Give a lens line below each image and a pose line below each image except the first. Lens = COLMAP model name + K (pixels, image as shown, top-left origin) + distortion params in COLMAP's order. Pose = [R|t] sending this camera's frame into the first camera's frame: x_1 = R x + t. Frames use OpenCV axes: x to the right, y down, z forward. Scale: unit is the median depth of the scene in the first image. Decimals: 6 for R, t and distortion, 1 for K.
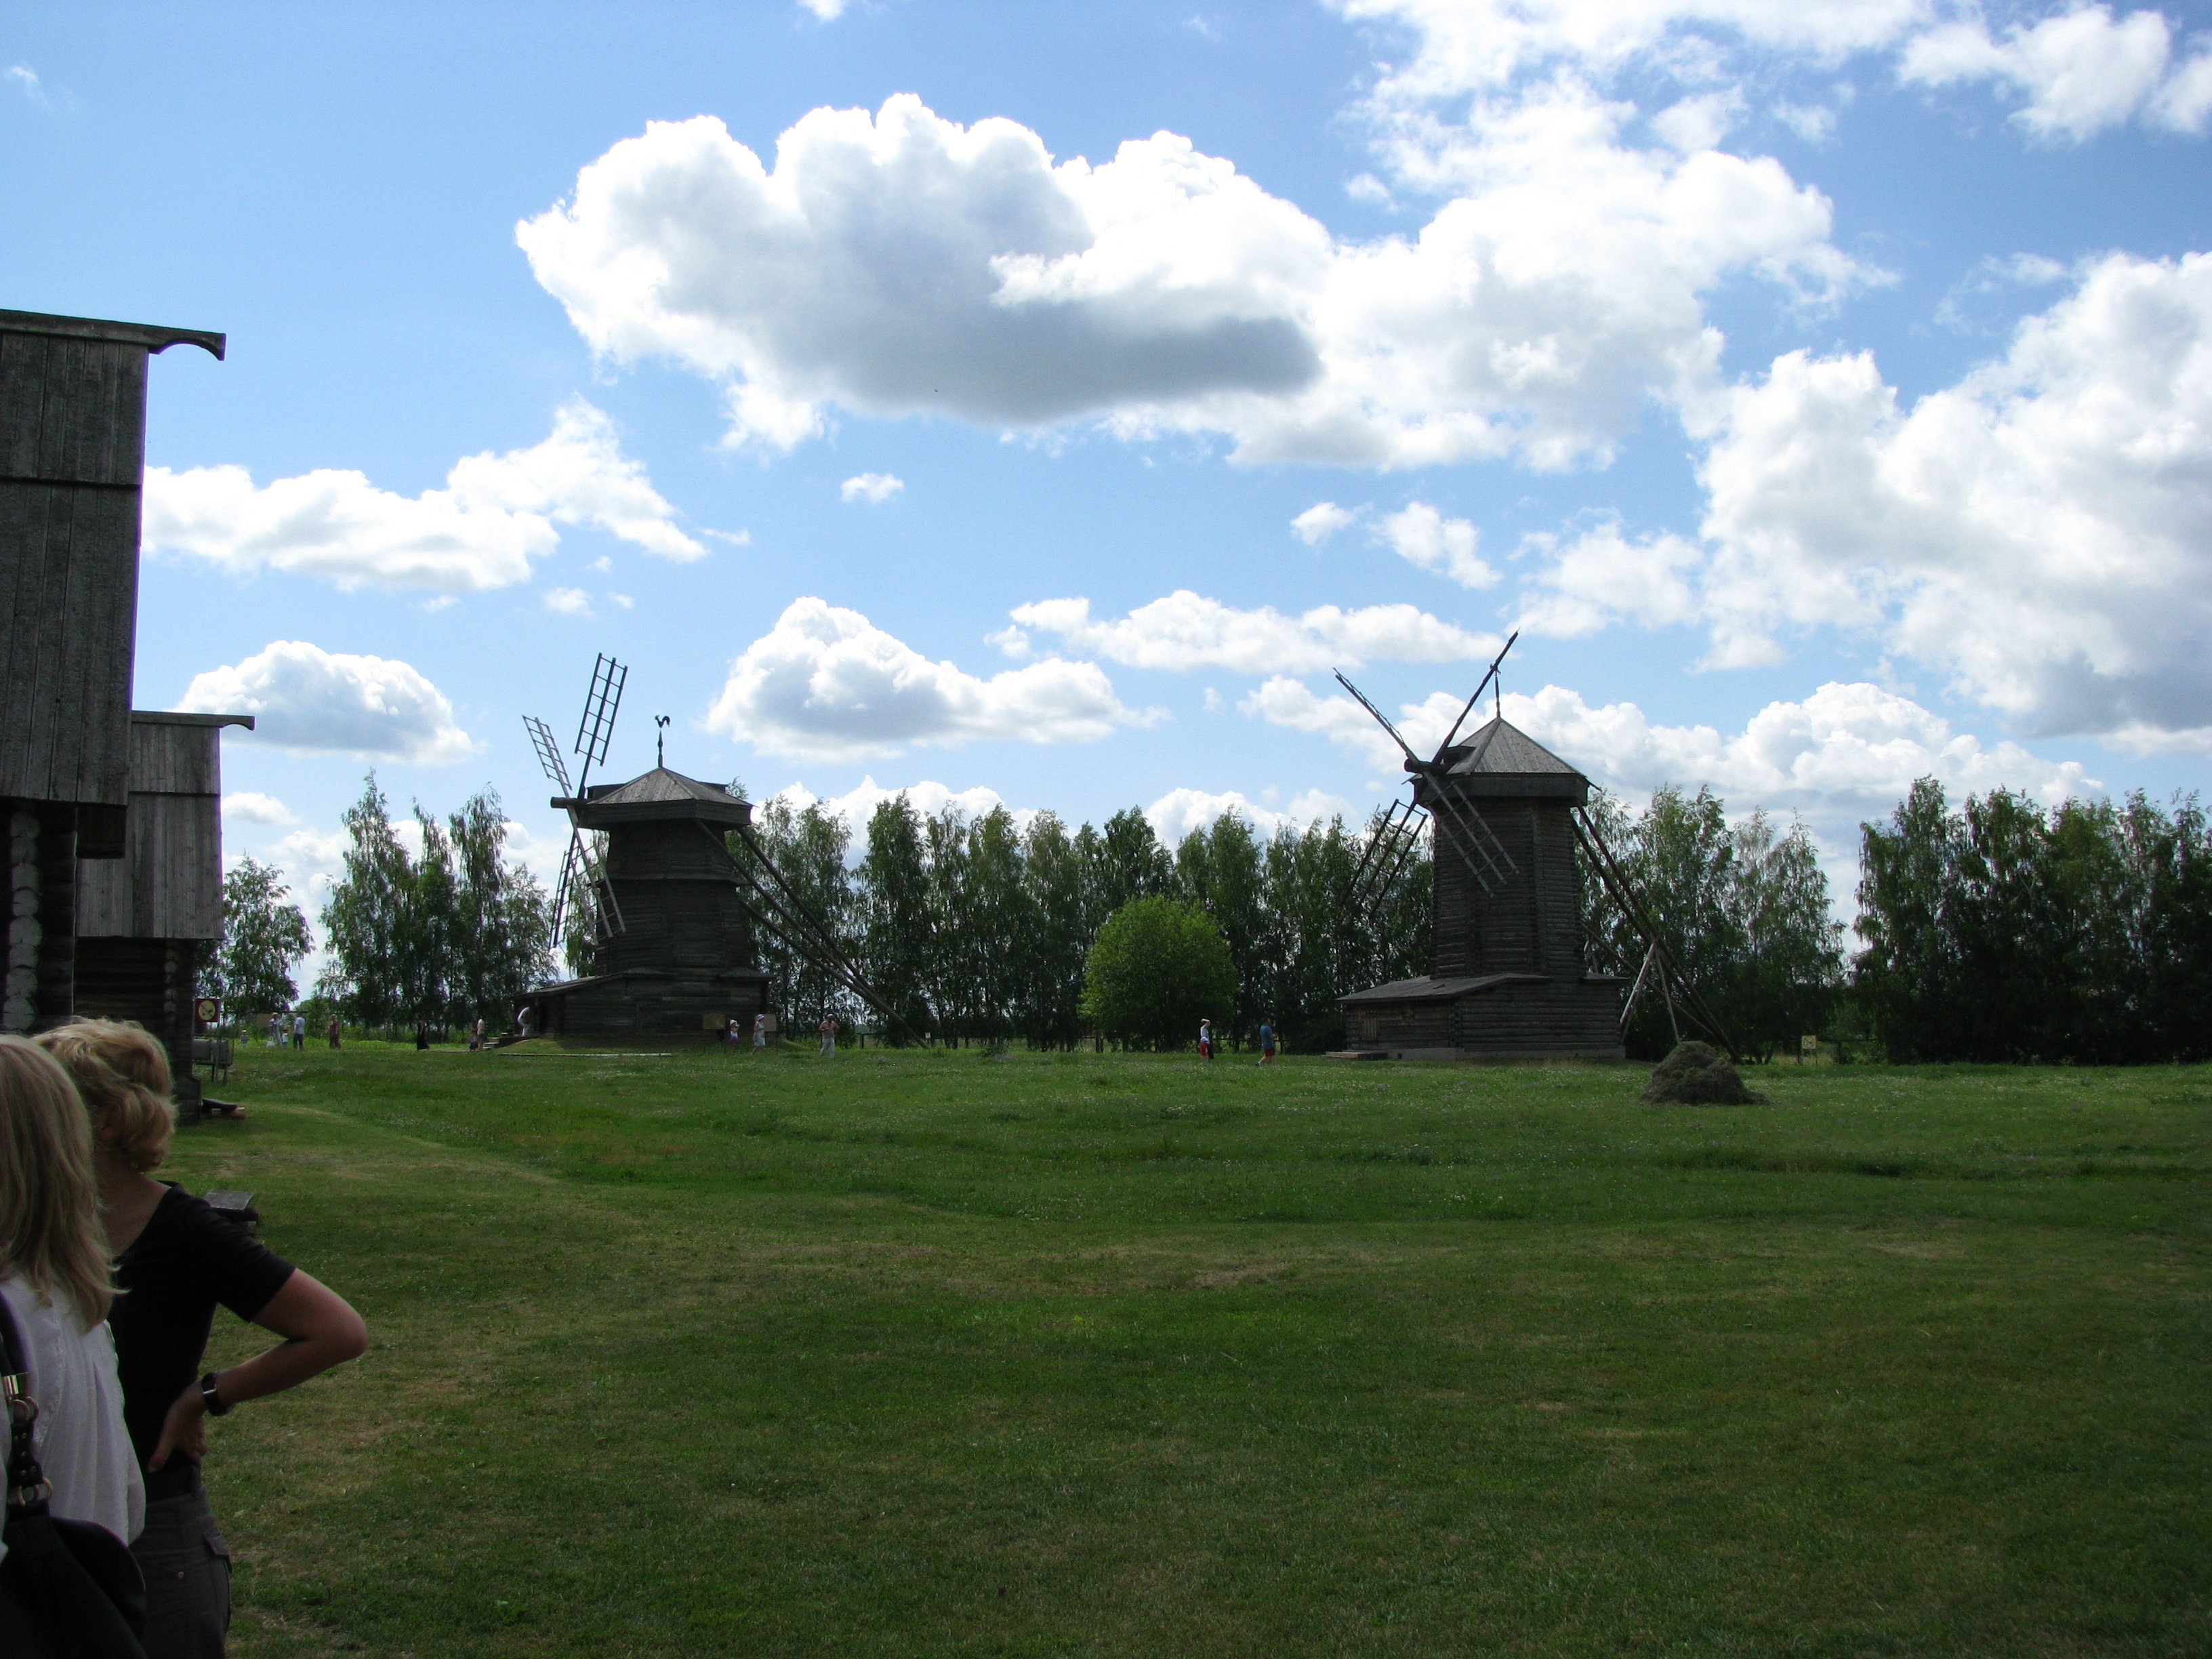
lens RADIAL K [[2312.7, 0, 1101.0], [0, 2312.7, 832.0], [0, 0, 1]] dist [0.009447, 0.000000]
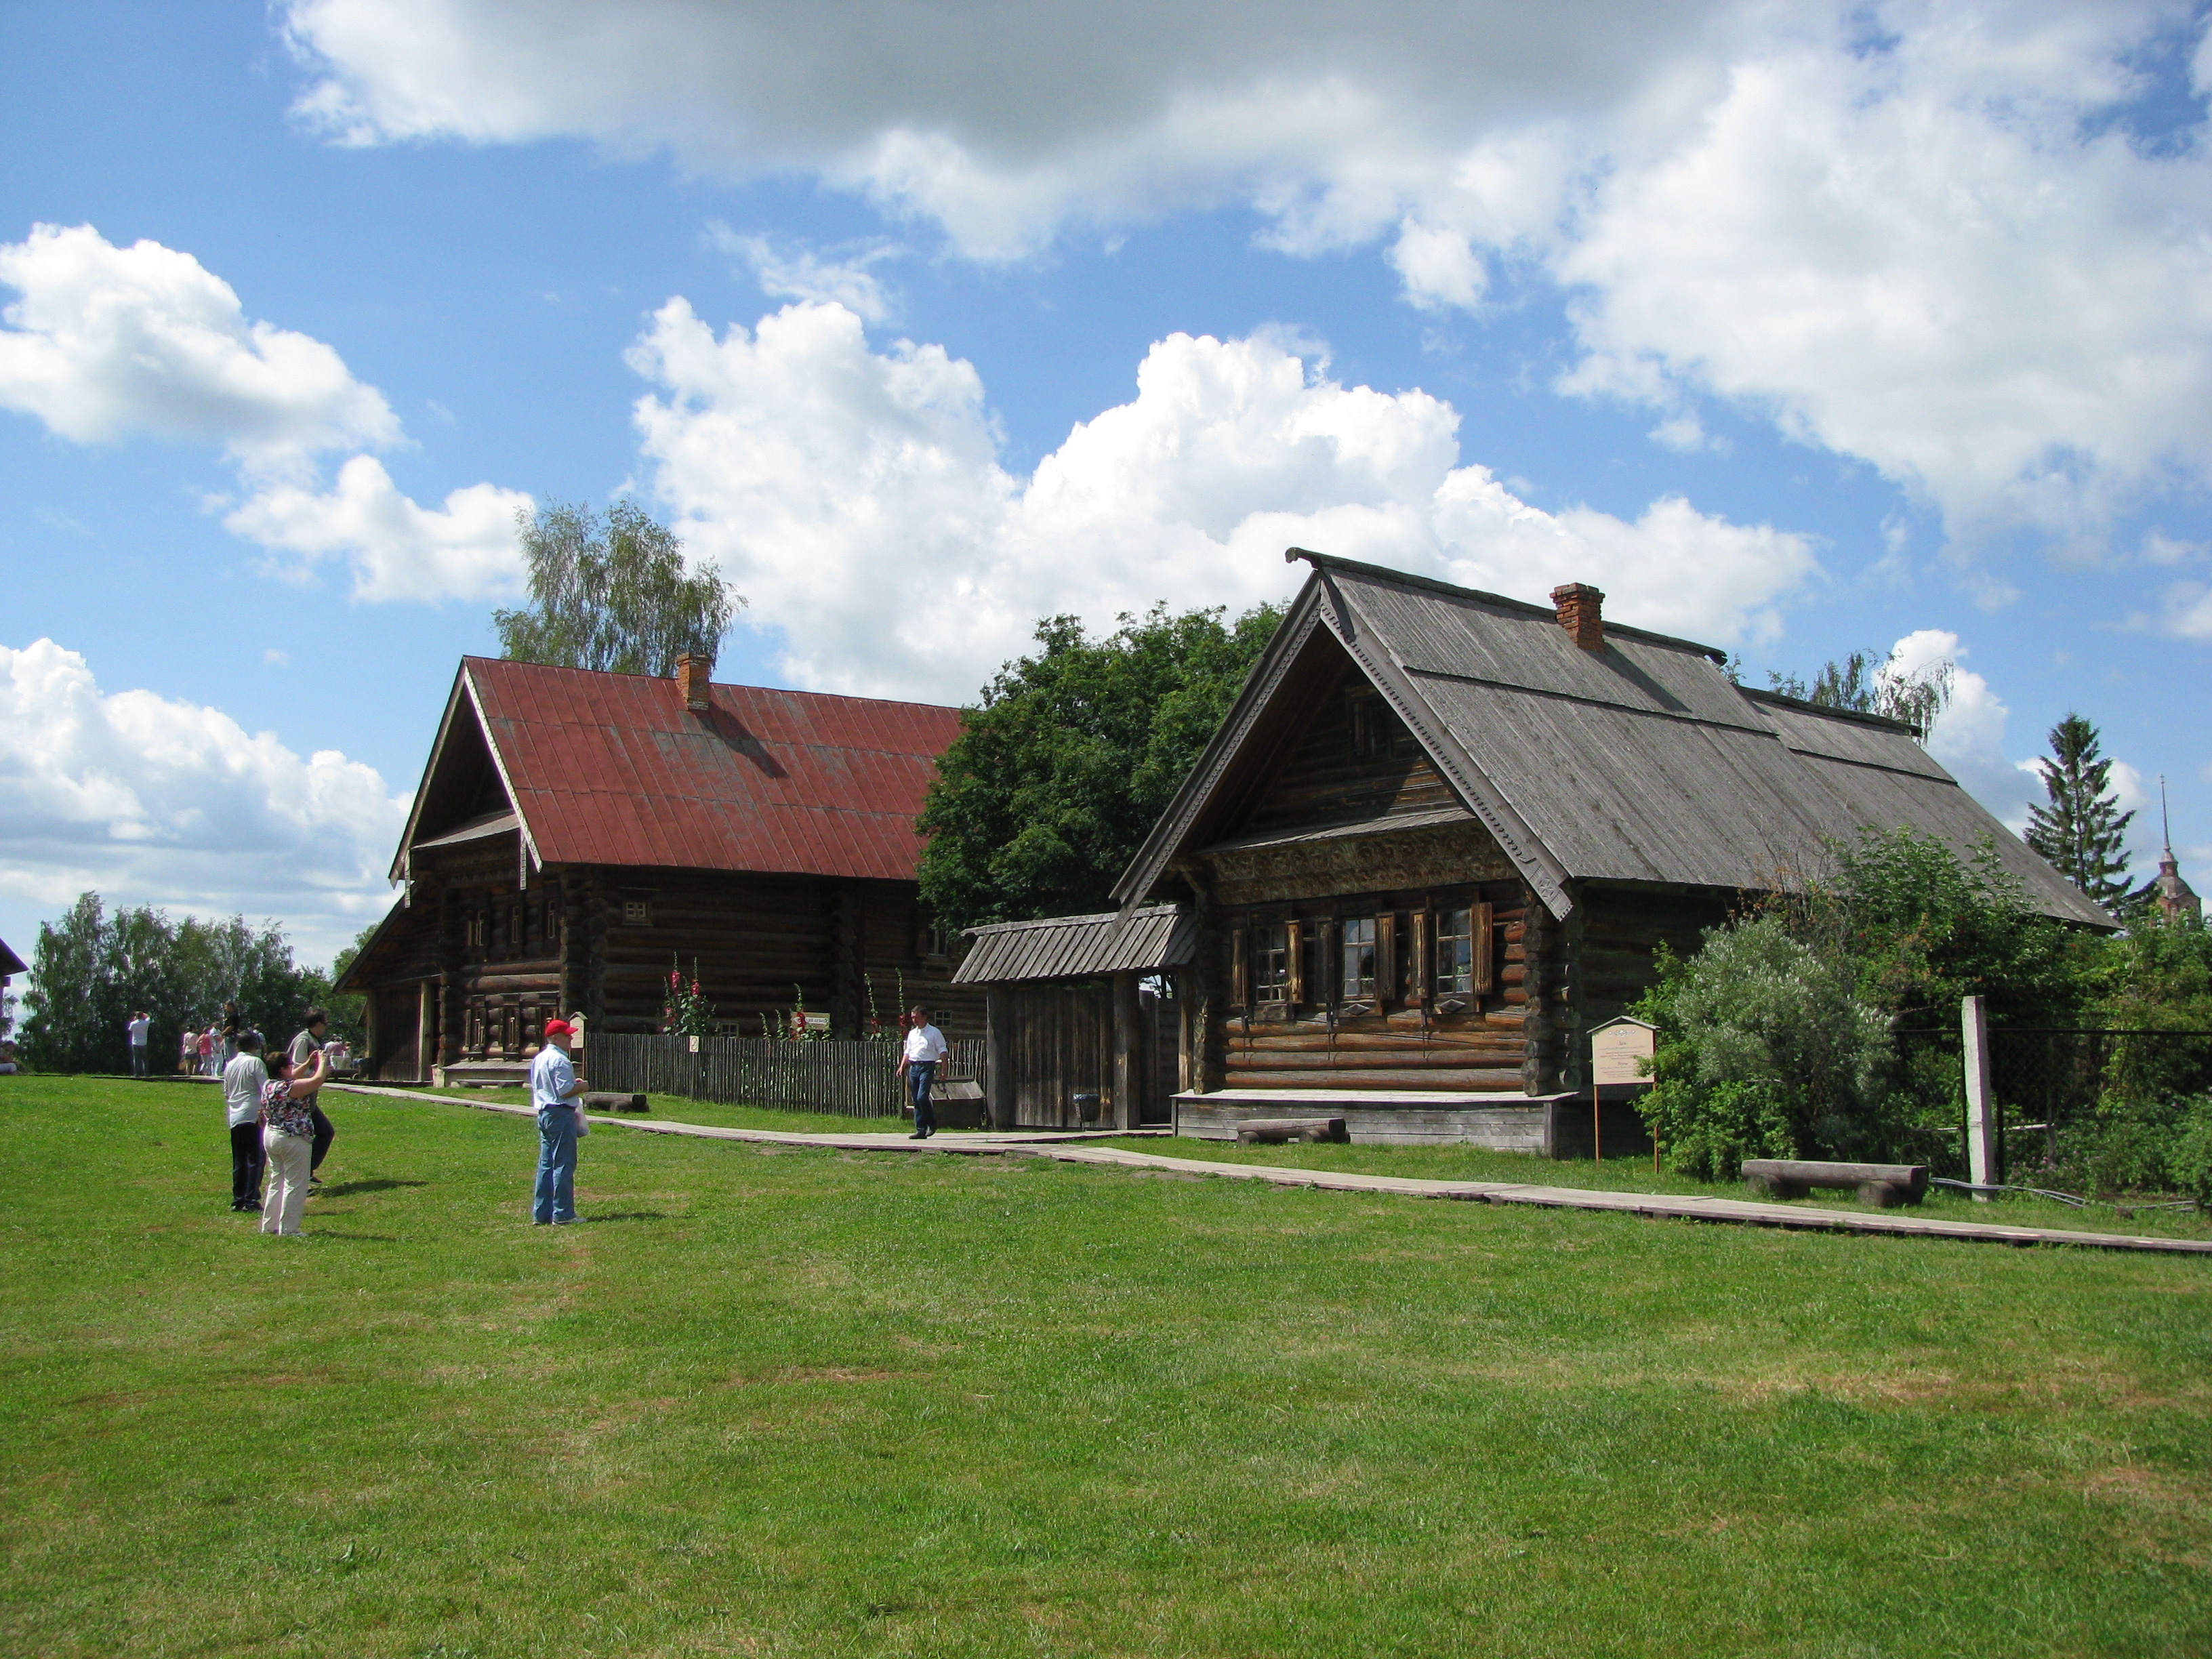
lens RADIAL K [[2312.7, 0, 1096.8], [0, 2312.7, 835.1], [0, 0, 1]] dist [0.009447, 0.000000]
pose [[0.726096, 0.103046, 0.679828, -0.154021], [-0.068290, 0.994625, -0.077825, 0.007799], [-0.684194, 0.010083, 0.729230, -0.429306]]
